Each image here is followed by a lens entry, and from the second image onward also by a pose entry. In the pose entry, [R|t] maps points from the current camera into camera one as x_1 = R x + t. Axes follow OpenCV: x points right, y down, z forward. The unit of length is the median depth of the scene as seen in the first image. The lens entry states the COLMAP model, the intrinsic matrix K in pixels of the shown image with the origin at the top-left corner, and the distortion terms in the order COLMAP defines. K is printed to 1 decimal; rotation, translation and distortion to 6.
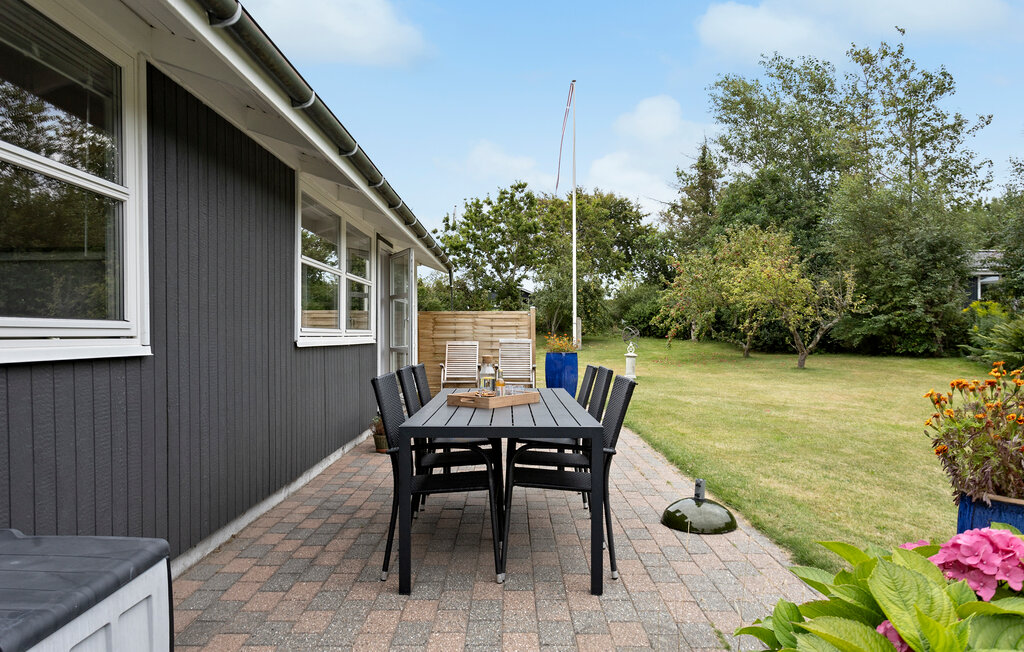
lens RADIAL K [[661.3, 0, 511.4], [0, 661.3, 330.6], [0, 0, 1]] dist [-0.000209, -0.000055]
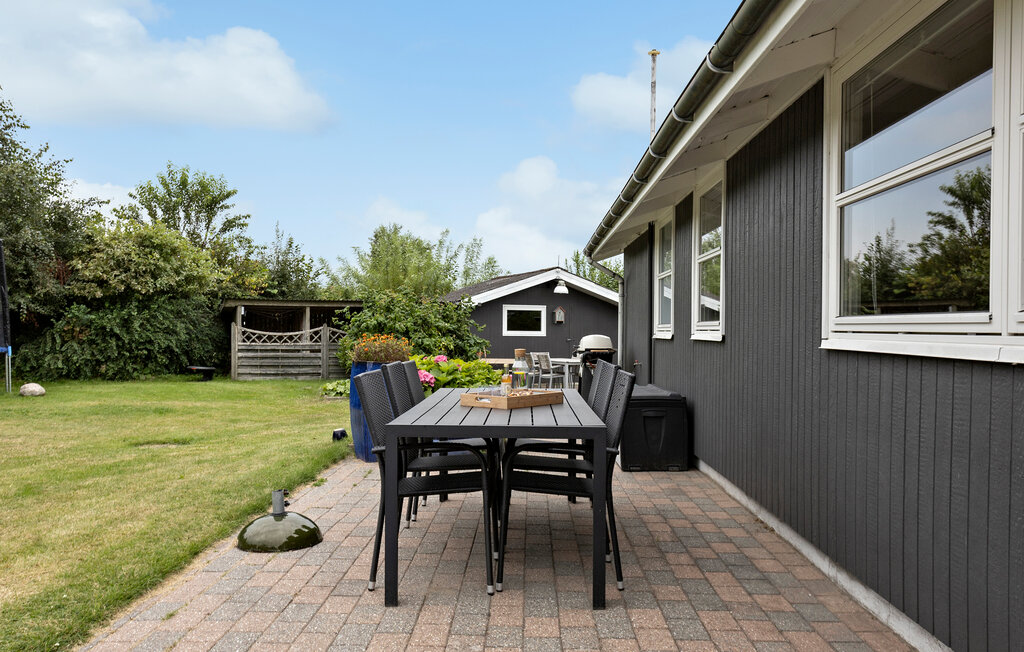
lens RADIAL K [[848.8, 0, 513.3], [0, 848.8, 326.5], [0, 0, 1]] dist [0.009593, 0.002311]
pose [[-0.999832, -0.009227, 0.015845, -0.040666], [-0.009237, 0.999957, -0.000525, 0.006761], [-0.015839, -0.000671, -0.999874, 1.999222]]
